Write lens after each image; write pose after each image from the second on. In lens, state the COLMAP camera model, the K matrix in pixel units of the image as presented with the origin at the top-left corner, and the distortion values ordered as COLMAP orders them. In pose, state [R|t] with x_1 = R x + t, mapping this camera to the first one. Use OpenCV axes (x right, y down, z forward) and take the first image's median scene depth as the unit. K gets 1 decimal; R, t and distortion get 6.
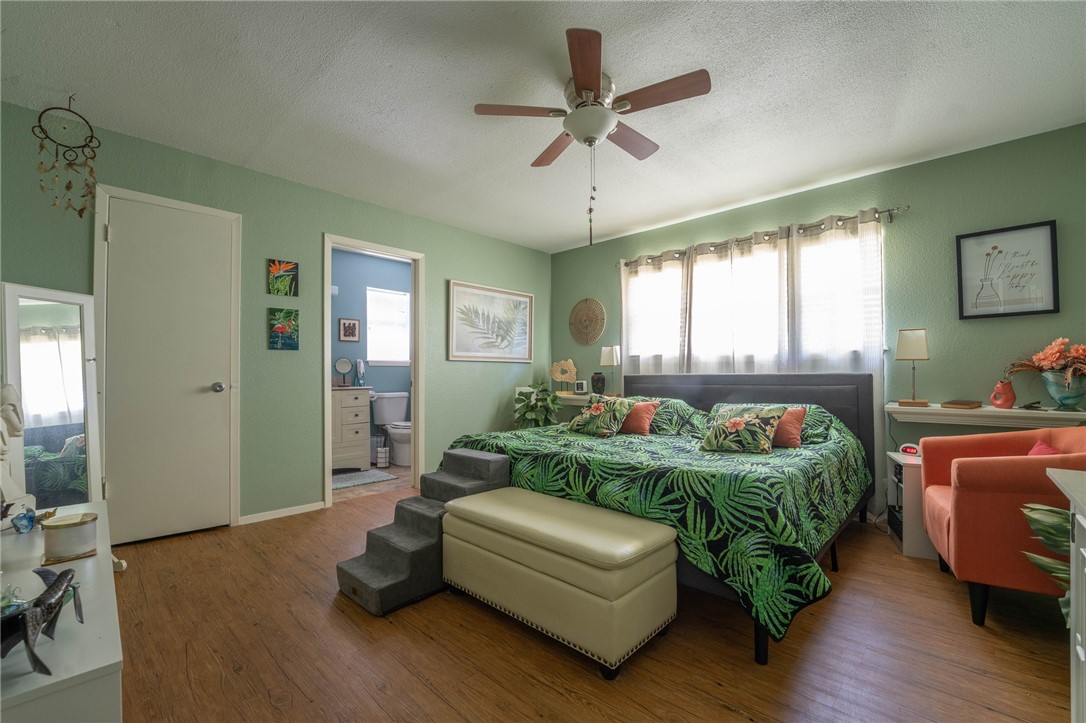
lens RADIAL K [[448.9, 0, 537.0], [0, 448.9, 366.5], [0, 0, 1]] dist [-0.033000, 0.005057]
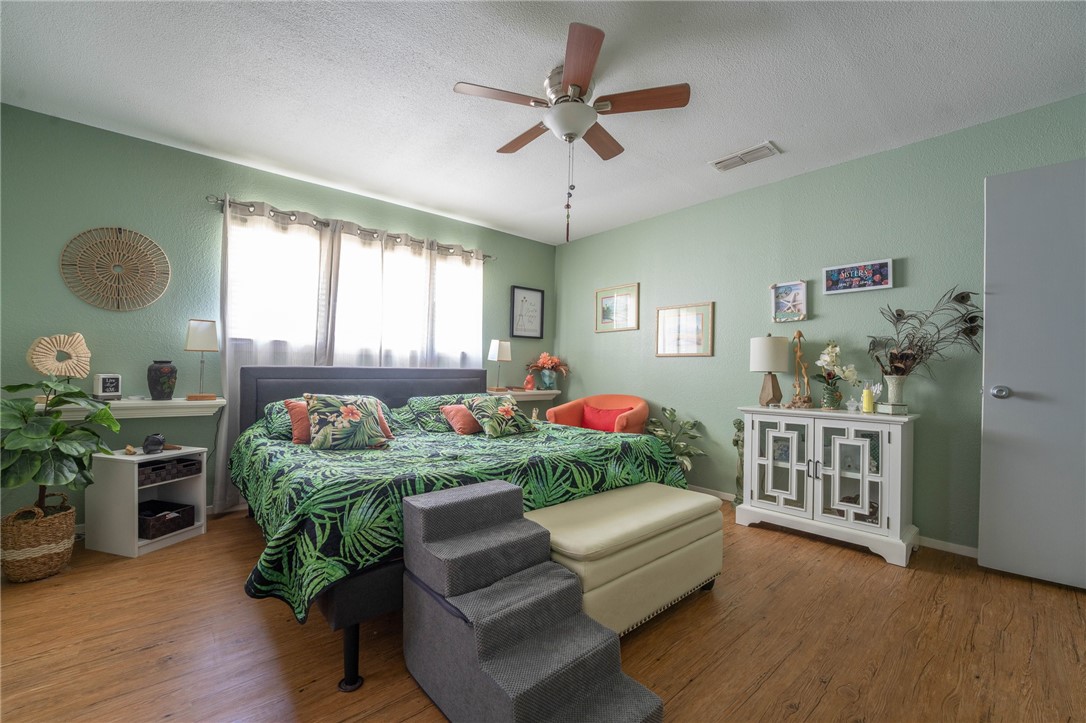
lens RADIAL K [[448.9, 0, 532.3], [0, 448.9, 364.6], [0, 0, 1]] dist [-0.033000, 0.005057]
pose [[0.084280, 0.019188, 0.996257, -0.752524], [-0.033253, 0.999312, -0.016434, 0.021274], [-0.995887, -0.031743, 0.084860, 0.848588]]
